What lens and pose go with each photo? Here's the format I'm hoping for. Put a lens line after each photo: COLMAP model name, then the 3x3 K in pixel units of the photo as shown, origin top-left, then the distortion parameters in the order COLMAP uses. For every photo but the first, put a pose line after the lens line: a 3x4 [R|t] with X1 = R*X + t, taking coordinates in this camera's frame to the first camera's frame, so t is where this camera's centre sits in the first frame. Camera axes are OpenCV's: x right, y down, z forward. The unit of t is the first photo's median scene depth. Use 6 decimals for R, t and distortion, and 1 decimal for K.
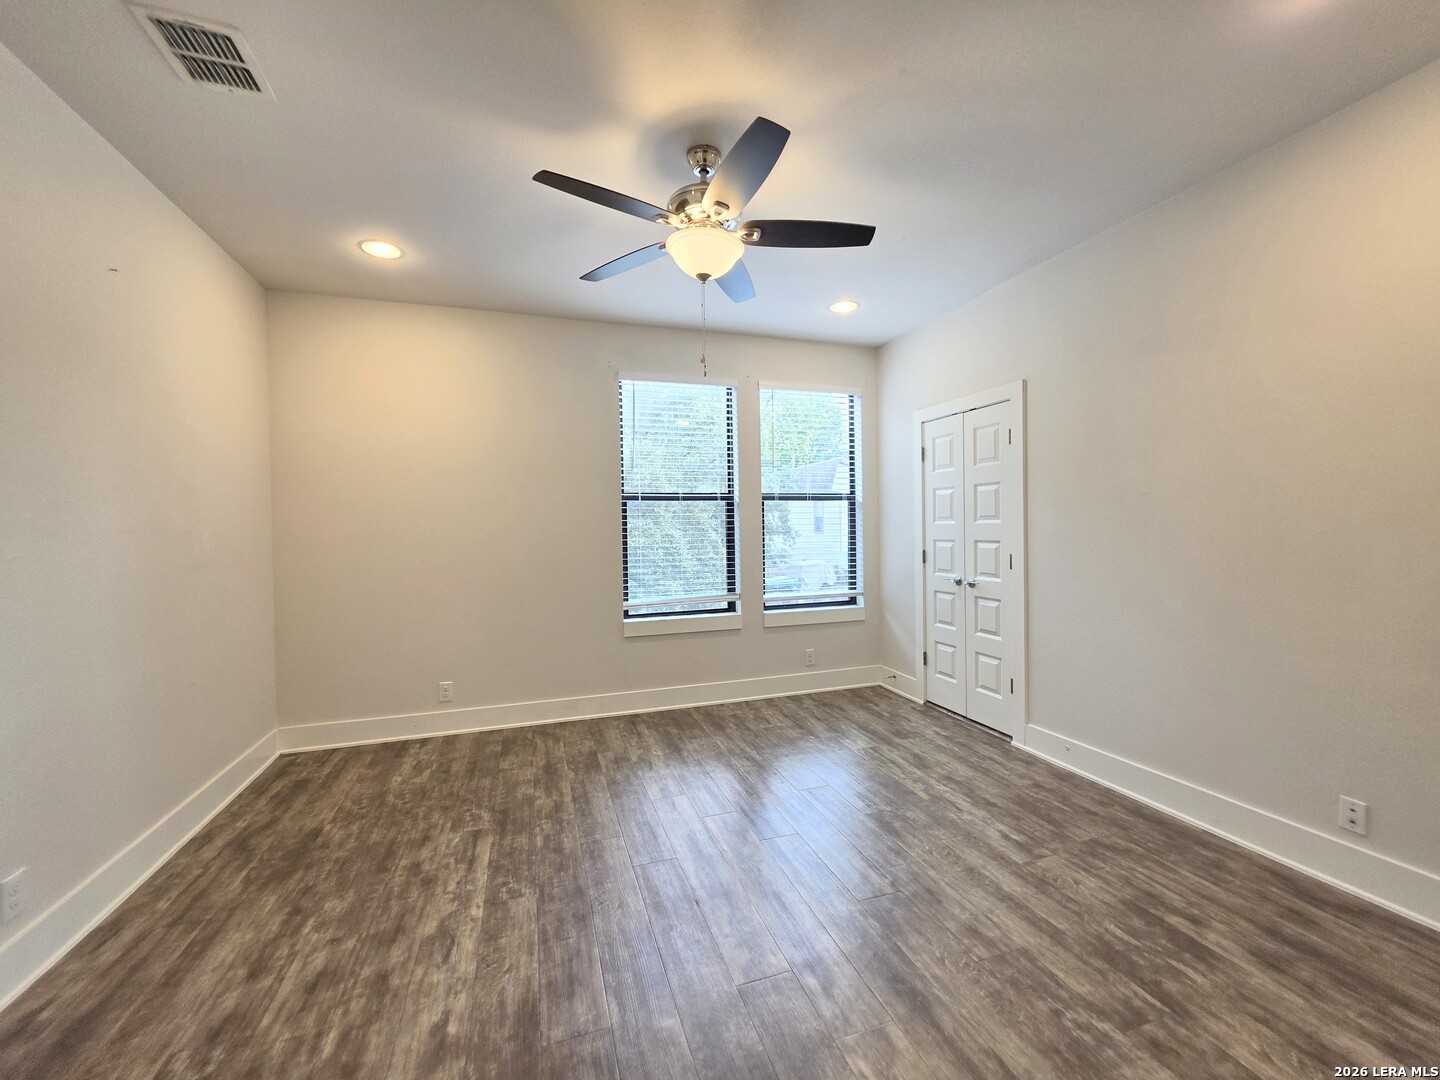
lens RADIAL K [[578.6, 0, 720.2], [0, 578.6, 535.8], [0, 0, 1]] dist [-0.001847, -0.000343]
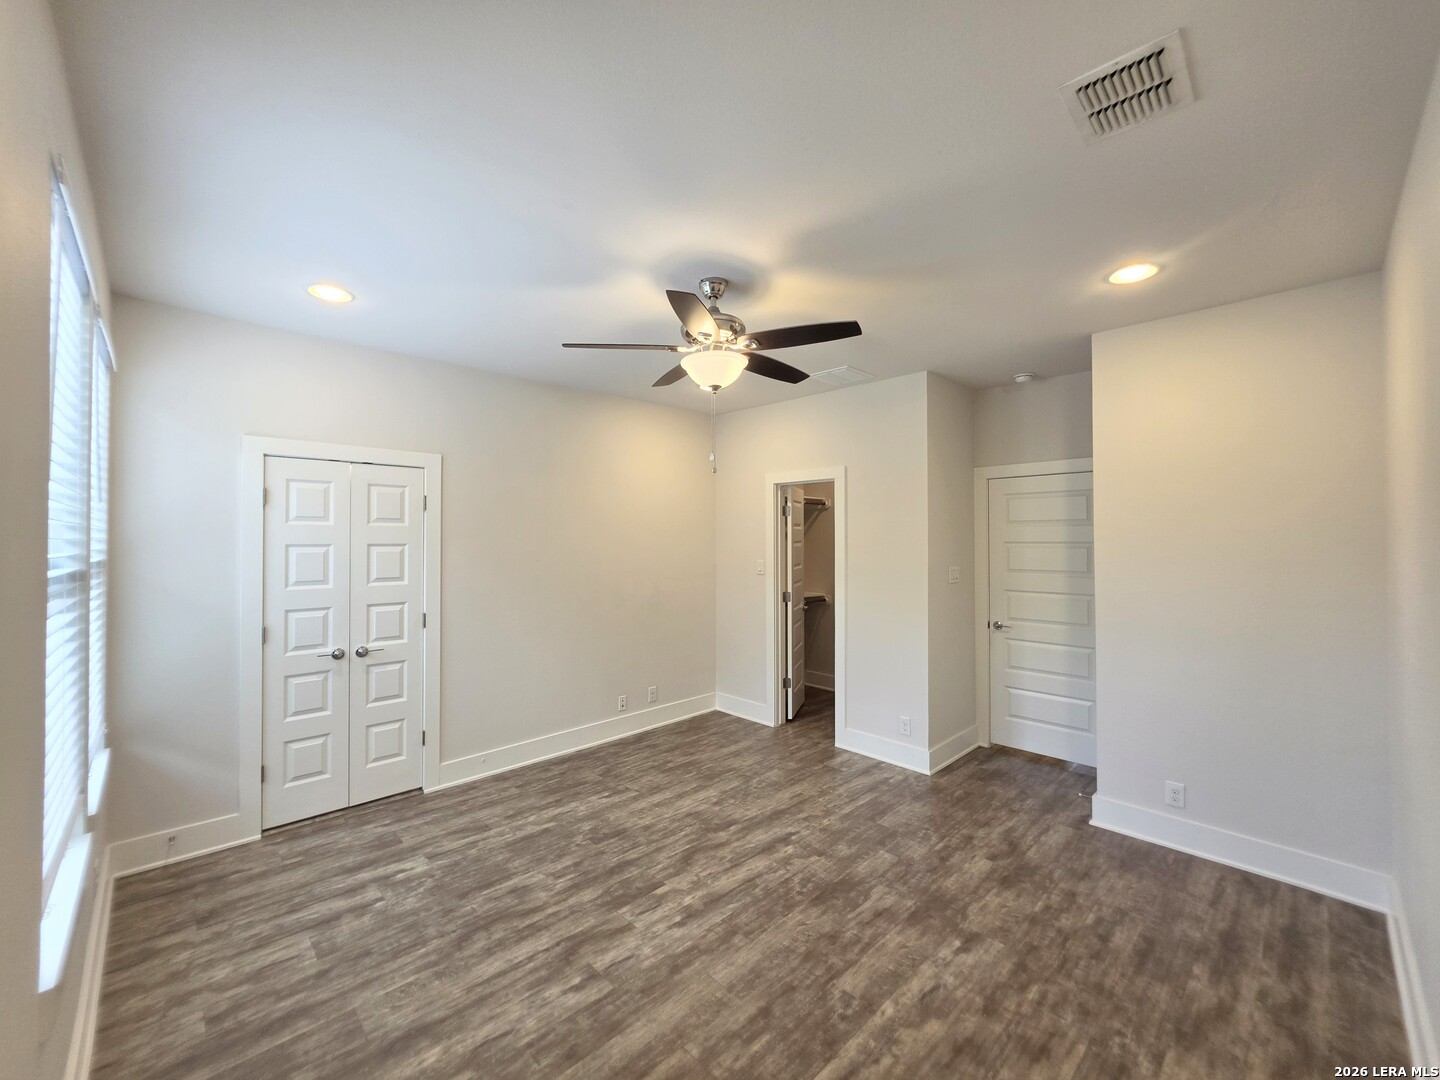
lens RADIAL K [[578.6, 0, 720.2], [0, 578.6, 535.8], [0, 0, 1]] dist [-0.001847, -0.000343]
pose [[-0.426257, 0.019587, 0.904390, -0.985165], [0.018430, 0.999746, -0.012966, -0.124272], [-0.904414, 0.011142, -0.426510, 1.362559]]
